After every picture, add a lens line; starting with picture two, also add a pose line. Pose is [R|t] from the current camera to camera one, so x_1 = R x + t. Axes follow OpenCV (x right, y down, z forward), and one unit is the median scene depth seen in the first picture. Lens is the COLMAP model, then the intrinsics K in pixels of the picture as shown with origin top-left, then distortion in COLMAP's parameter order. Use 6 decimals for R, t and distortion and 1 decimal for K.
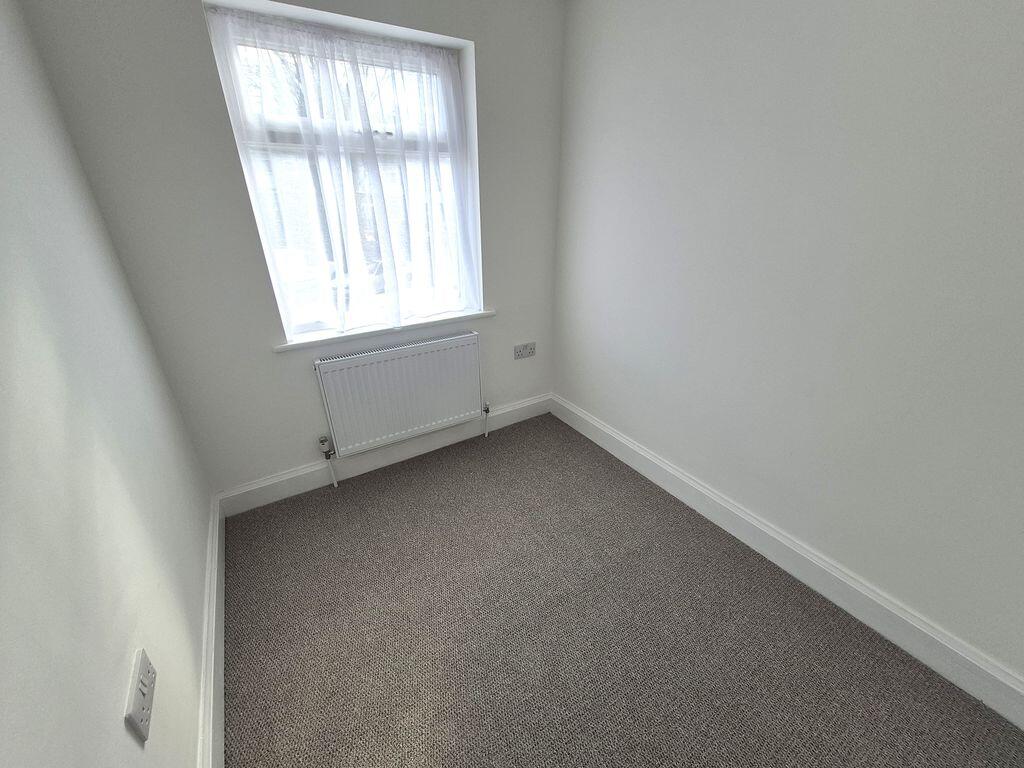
lens RADIAL K [[403.4, 0, 512.0], [0, 403.4, 384.0], [0, 0, 1]] dist [0.001426, -0.000340]
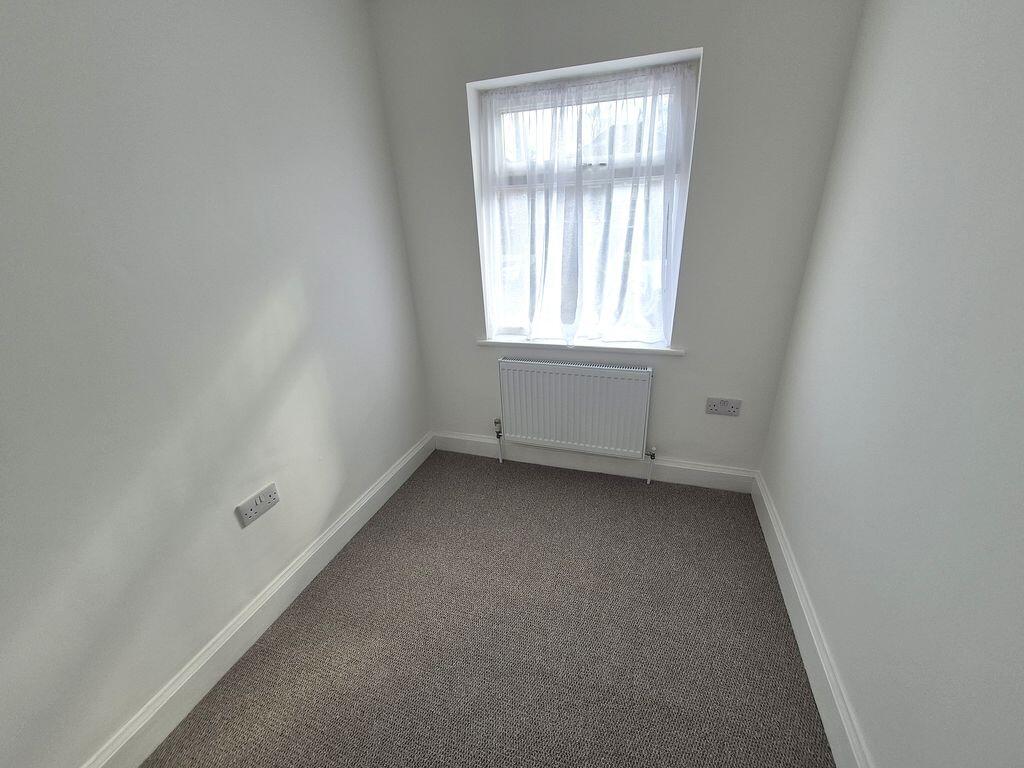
lens RADIAL K [[380.0, 0, 511.9], [0, 380.0, 388.3], [0, 0, 1]] dist [-0.000273, -0.000144]
pose [[0.659499, 0.278033, -0.698398, 0.359068], [-0.290402, 0.951188, 0.104441, -0.096980], [0.693346, 0.133937, 0.708048, 0.203632]]
